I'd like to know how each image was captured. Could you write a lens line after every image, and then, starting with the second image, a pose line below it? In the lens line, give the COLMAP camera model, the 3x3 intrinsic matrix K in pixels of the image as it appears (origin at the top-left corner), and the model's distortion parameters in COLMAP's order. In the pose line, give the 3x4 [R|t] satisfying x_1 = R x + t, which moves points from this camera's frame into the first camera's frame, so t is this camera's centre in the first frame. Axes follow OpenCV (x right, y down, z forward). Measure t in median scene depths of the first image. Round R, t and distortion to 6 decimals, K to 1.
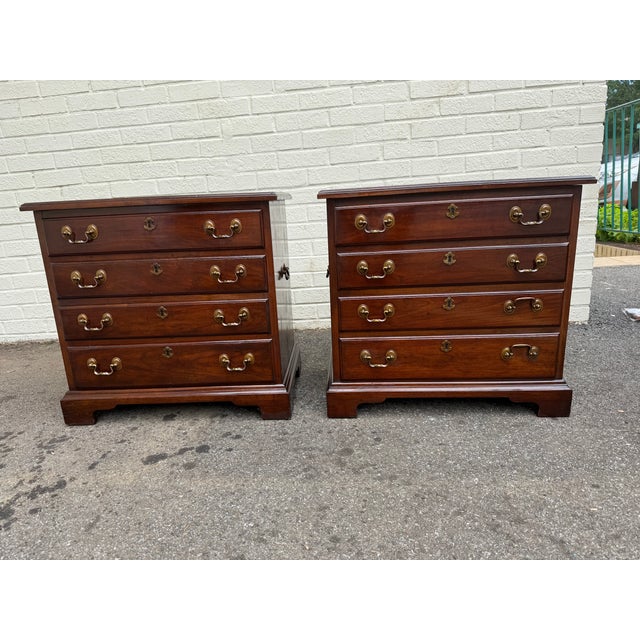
lens RADIAL K [[460.0, 0, 313.1], [0, 460.0, 317.0], [0, 0, 1]] dist [0.024949, -0.040094]
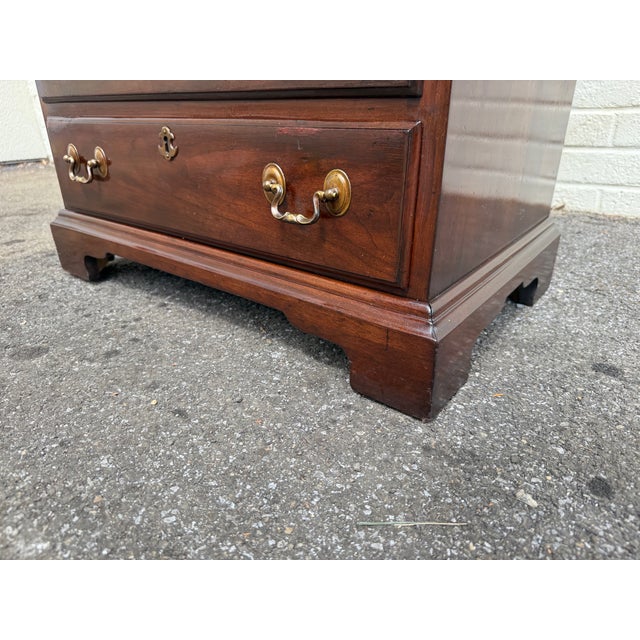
lens RADIAL K [[465.6, 0, 310.4], [0, 465.6, 324.6], [0, 0, 1]] dist [-0.001285, -0.015300]
pose [[0.825668, 0.272657, -0.493892, 0.488271], [-0.162601, 0.953317, 0.254456, 0.089382], [0.540215, -0.129789, 0.831458, 0.697554]]
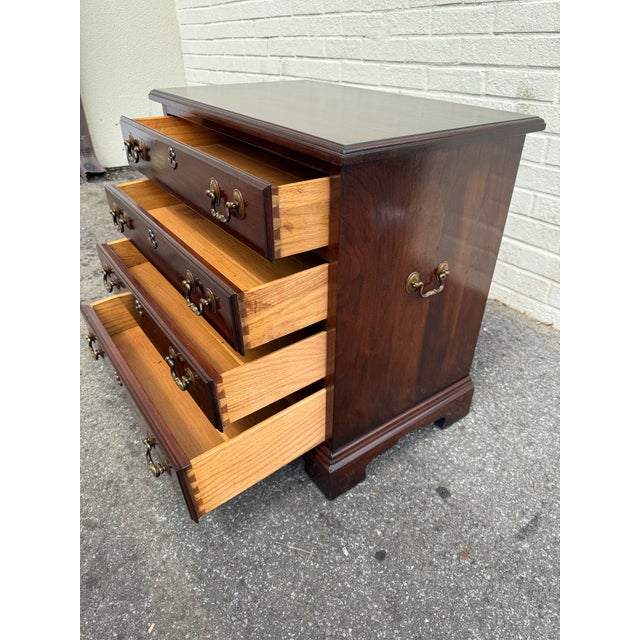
lens RADIAL K [[465.6, 0, 314.8], [0, 465.6, 318.2], [0, 0, 1]] dist [-0.001285, -0.015300]
pose [[0.634356, 0.452561, -0.626723, 0.709050], [-0.232787, 0.884923, 0.403388, -0.288971], [0.737159, -0.109999, 0.666706, 0.554551]]
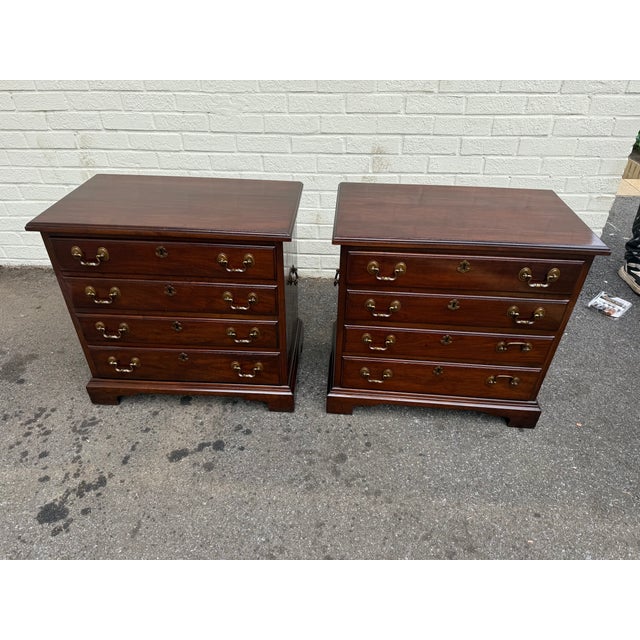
lens RADIAL K [[460.0, 0, 317.7], [0, 460.0, 323.3], [0, 0, 1]] dist [0.024949, -0.040094]
pose [[0.998010, 0.052704, 0.034625, -0.042998], [-0.061531, 0.934062, 0.351771, -0.406410], [-0.013802, -0.353201, 0.935445, 0.012834]]
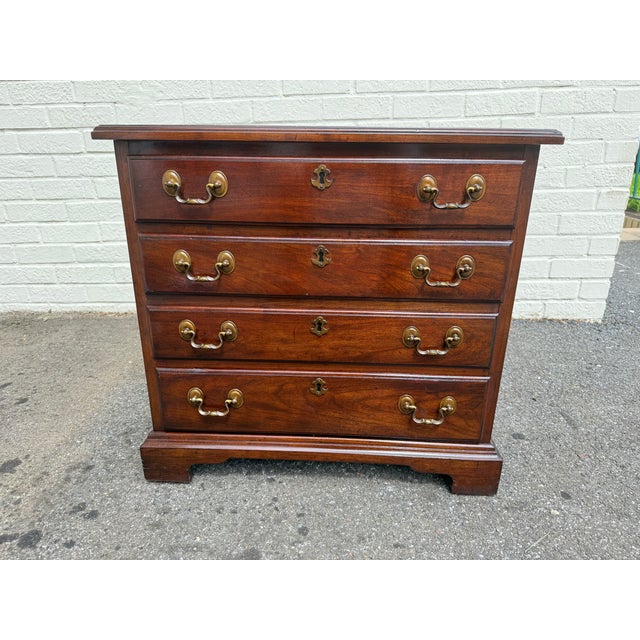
lens RADIAL K [[465.6, 0, 318.8], [0, 465.6, 315.1], [0, 0, 1]] dist [-0.001285, -0.015300]
pose [[0.998575, 0.035317, 0.040013, 0.119455], [-0.039387, 0.993587, 0.105992, -0.103295], [-0.036013, -0.107417, 0.993562, 0.358822]]
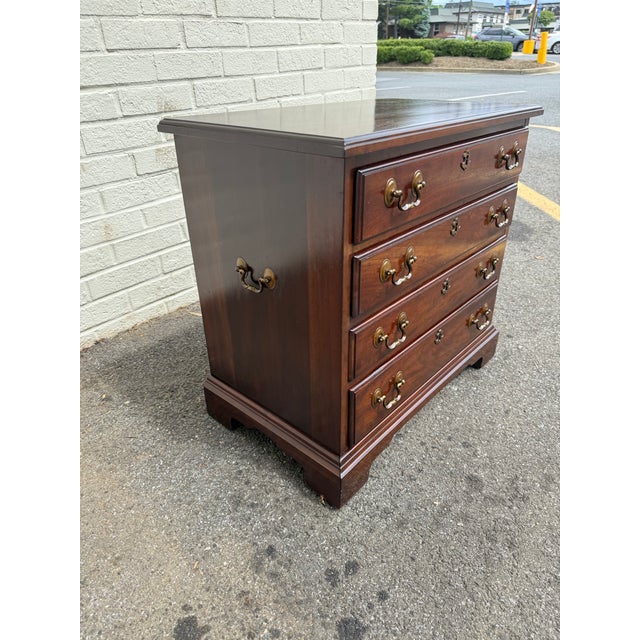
lens RADIAL K [[465.6, 0, 325.1], [0, 465.6, 312.6], [0, 0, 1]] dist [-0.001285, -0.015300]
pose [[0.601173, -0.347459, 0.719627, -0.500481], [0.181157, 0.936337, 0.300756, -0.237891], [-0.778314, -0.050441, 0.625846, 0.654730]]
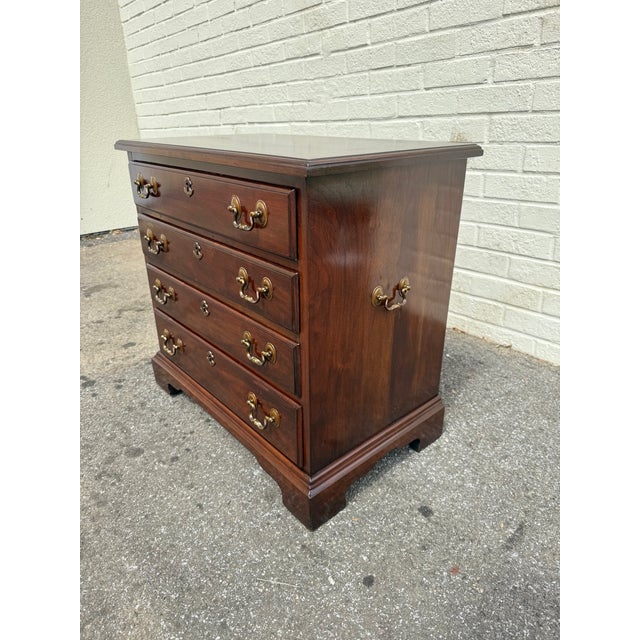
lens RADIAL K [[465.6, 0, 309.2], [0, 465.6, 312.7], [0, 0, 1]] dist [-0.001285, -0.015300]
pose [[0.704262, 0.309593, -0.638880, 0.737202], [-0.189598, 0.949240, 0.250988, -0.235979], [0.684155, -0.055631, 0.727212, 0.536414]]
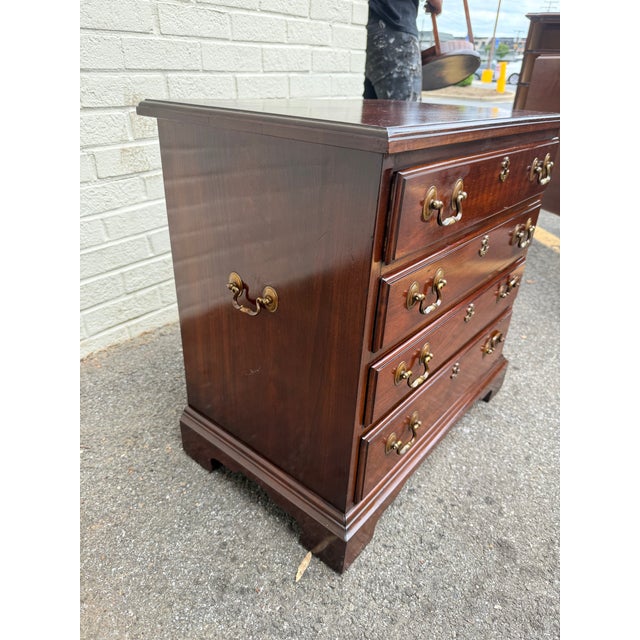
lens RADIAL K [[465.6, 0, 326.0], [0, 465.6, 318.9], [0, 0, 1]] dist [-0.001285, -0.015300]
pose [[0.541413, -0.323591, 0.775991, -0.436215], [0.146778, 0.945171, 0.291732, -0.230815], [-0.827846, -0.044049, 0.559224, 0.780392]]
